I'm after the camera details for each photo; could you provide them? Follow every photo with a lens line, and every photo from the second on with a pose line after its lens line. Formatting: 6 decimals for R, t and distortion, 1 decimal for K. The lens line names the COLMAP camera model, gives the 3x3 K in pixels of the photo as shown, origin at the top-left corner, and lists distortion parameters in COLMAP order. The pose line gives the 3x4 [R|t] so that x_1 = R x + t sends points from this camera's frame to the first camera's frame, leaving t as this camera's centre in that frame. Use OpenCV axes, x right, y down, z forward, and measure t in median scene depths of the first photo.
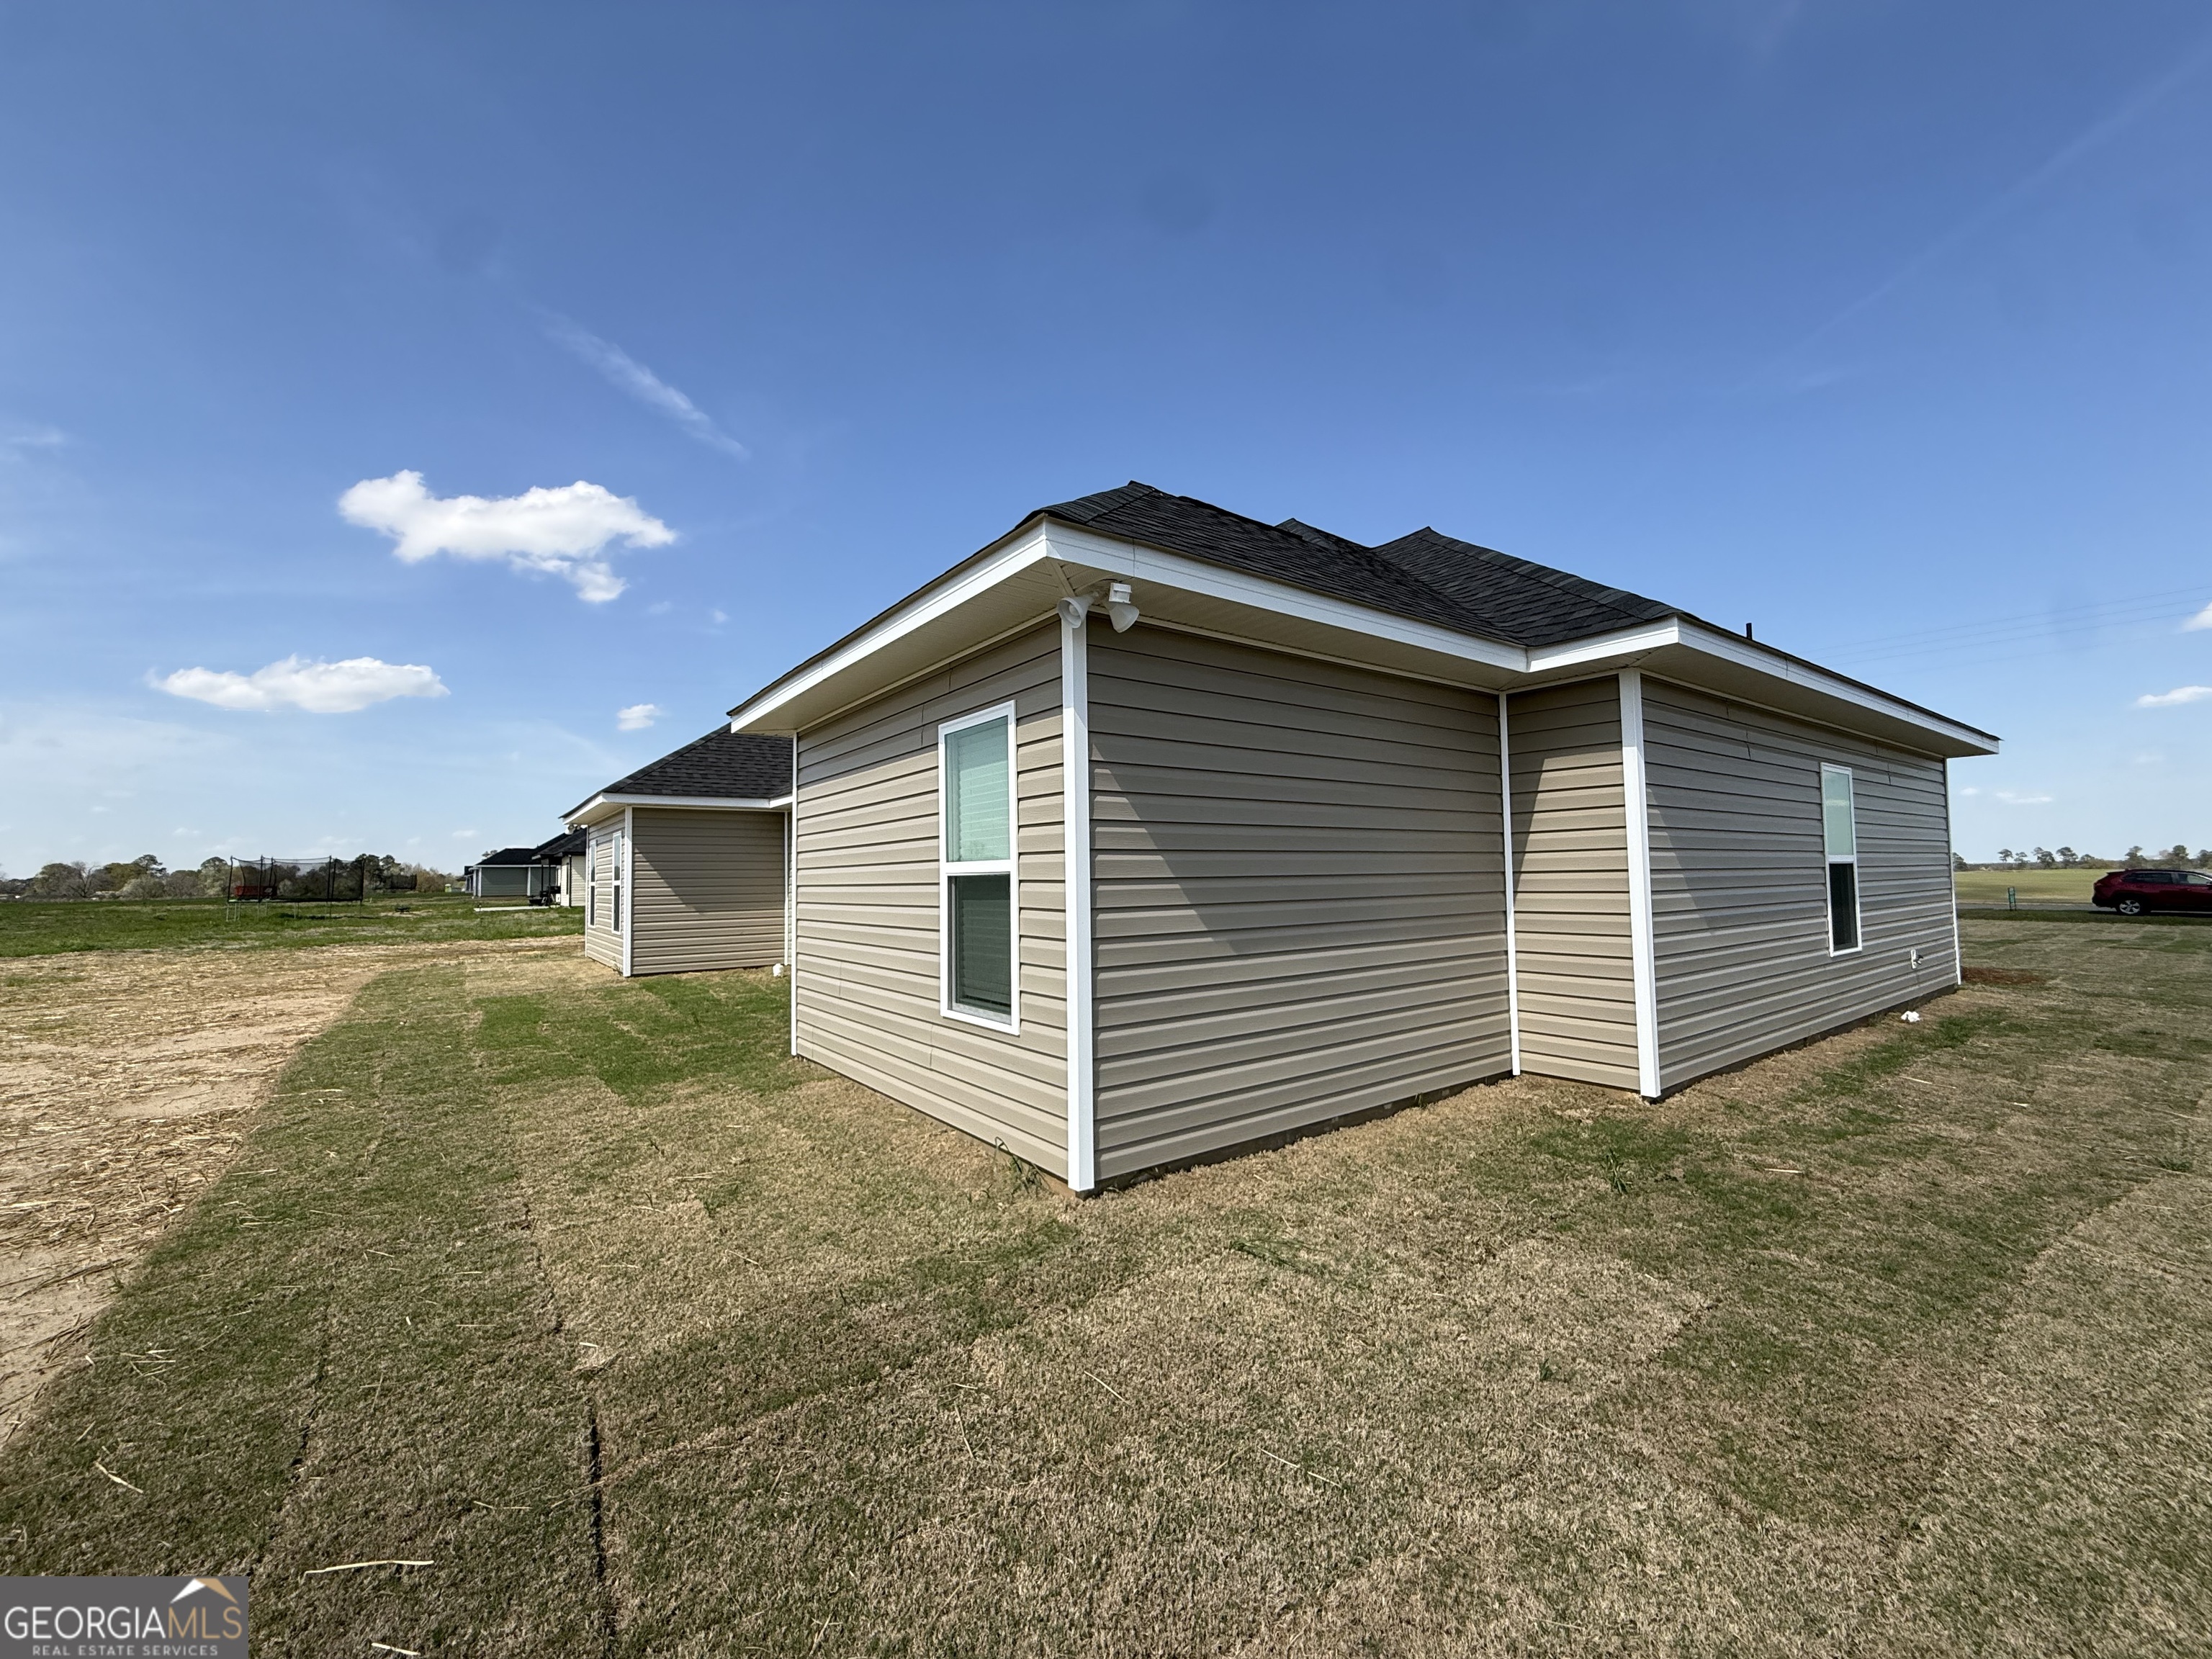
lens RADIAL K [[879.7, 0, 1103.6], [0, 879.7, 832.9], [0, 0, 1]] dist [-0.000096, 0.000101]
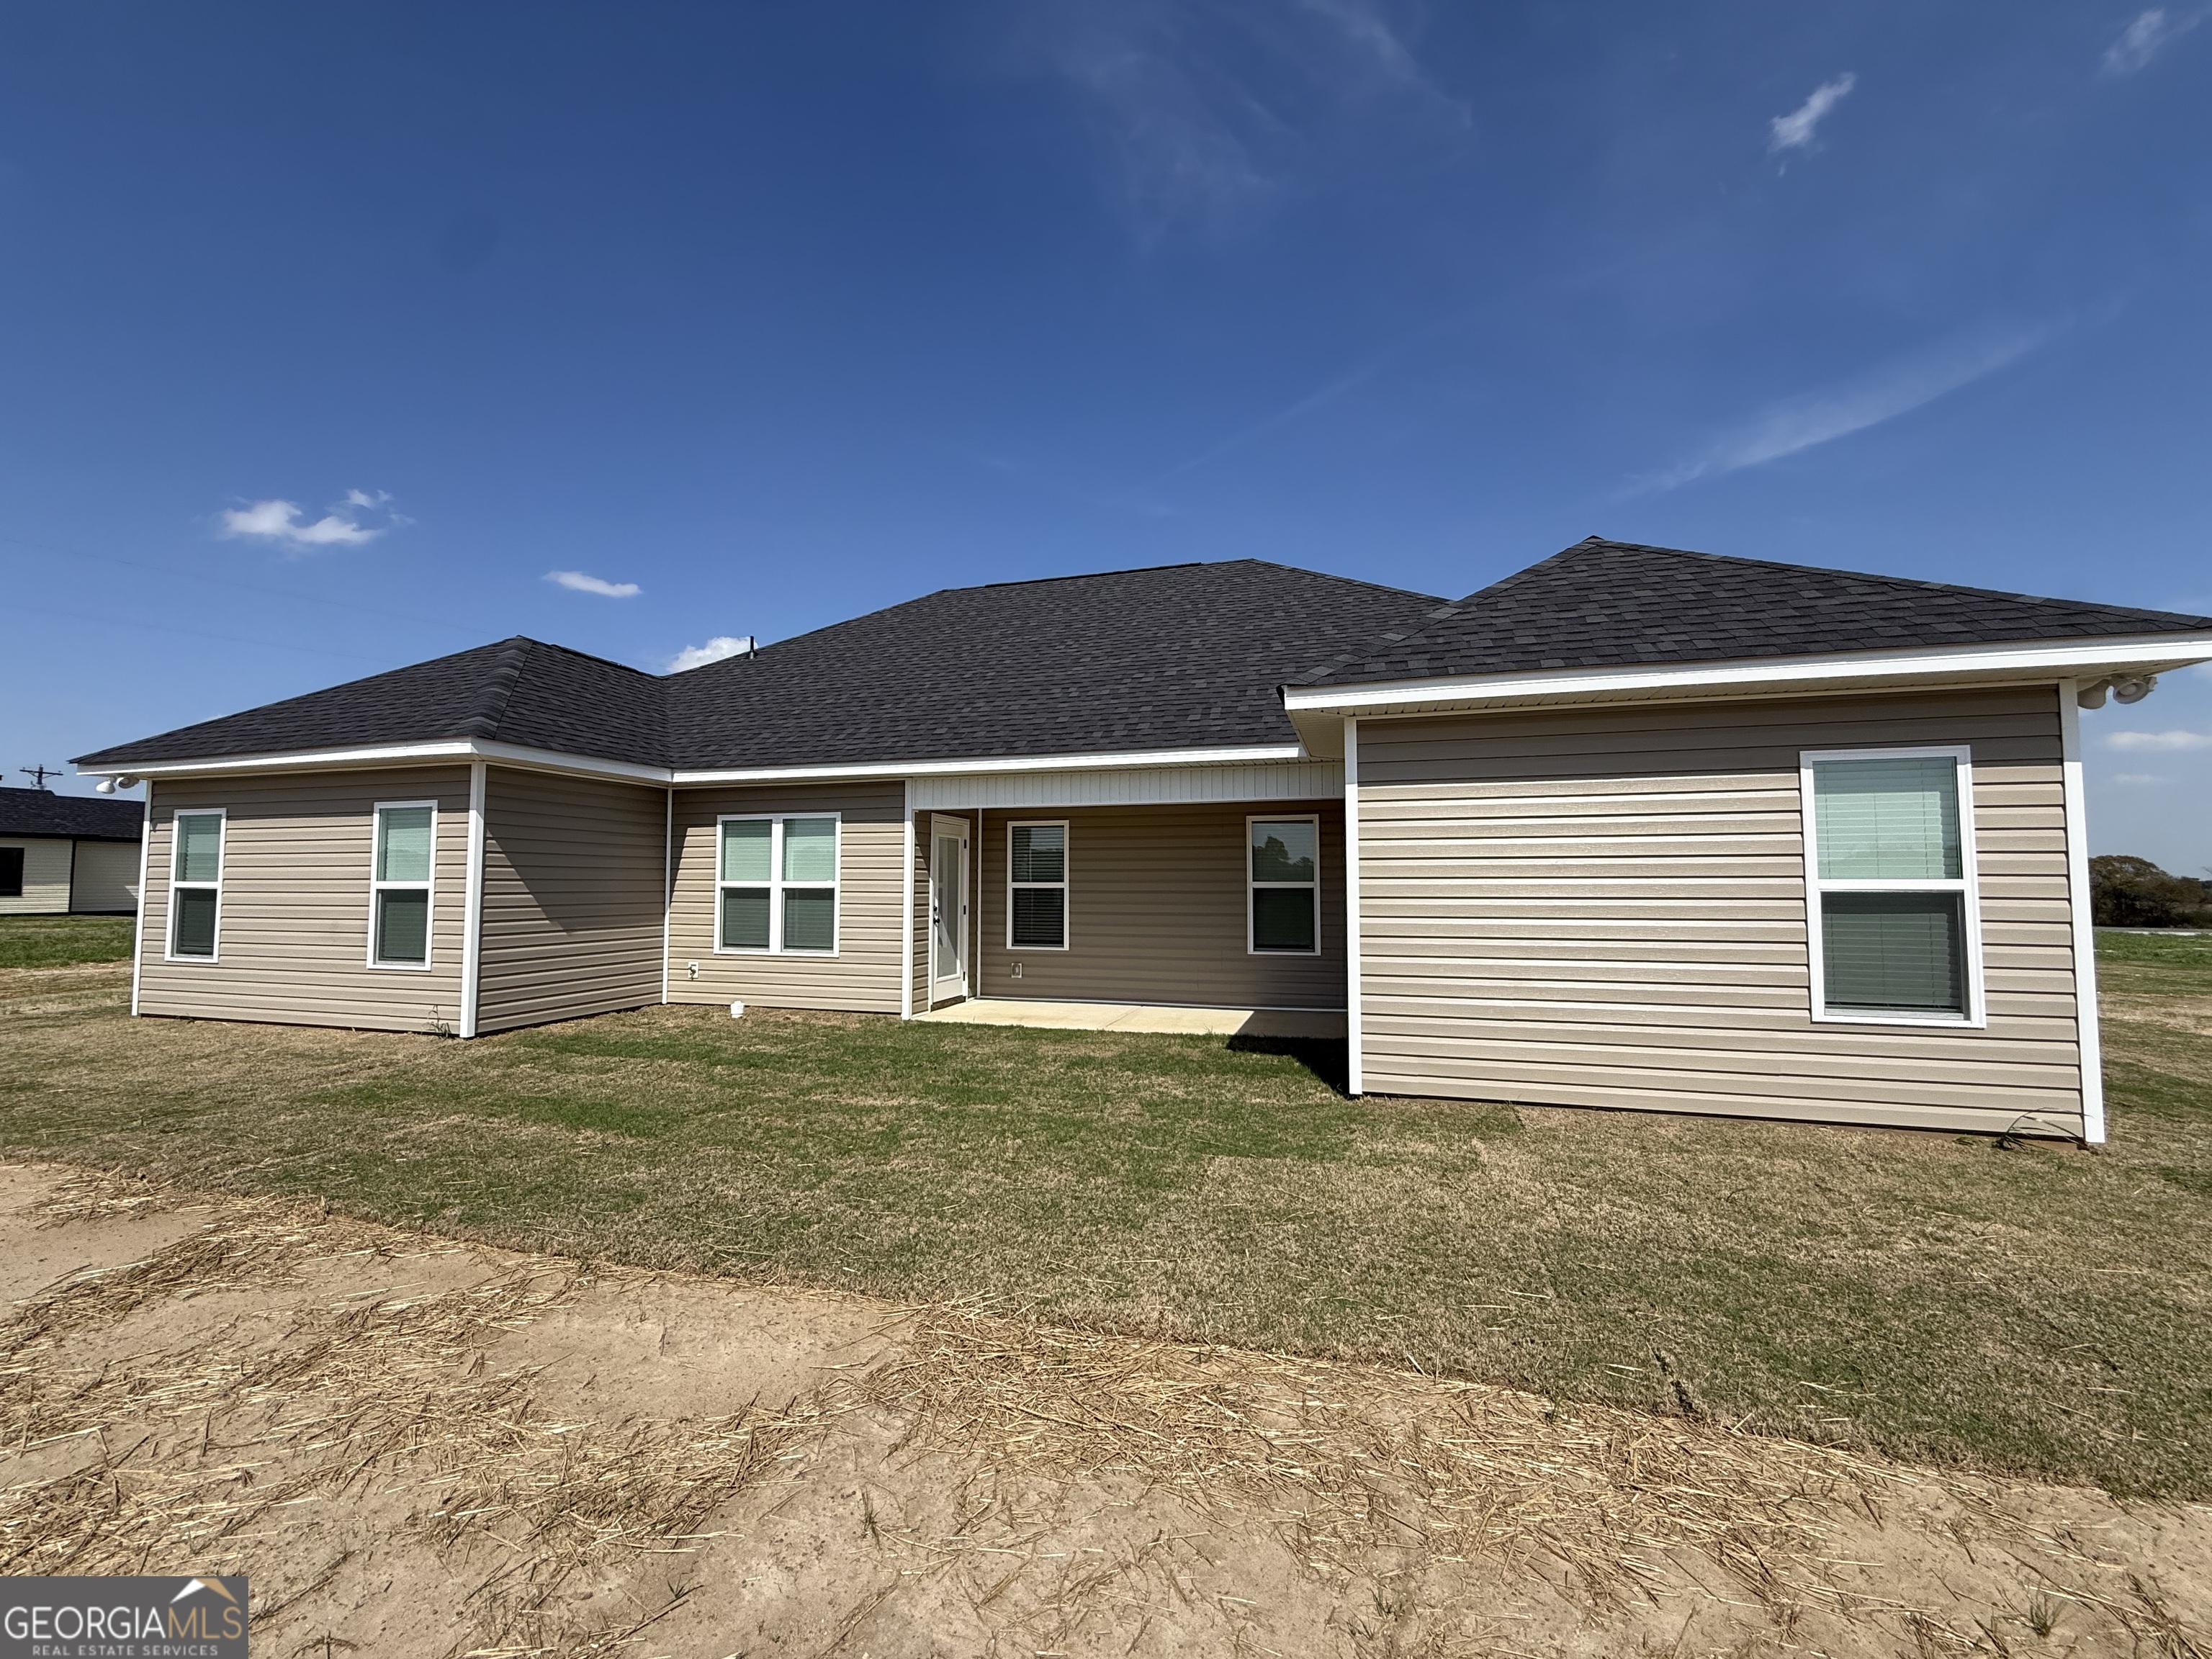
lens RADIAL K [[879.7, 0, 1103.6], [0, 879.7, 832.9], [0, 0, 1]] dist [-0.000096, 0.000101]
pose [[0.799162, 0.050820, 0.598963, -0.087128], [-0.044801, 0.998684, -0.024960, -0.099281], [-0.599444, -0.006887, 0.800387, -1.510222]]
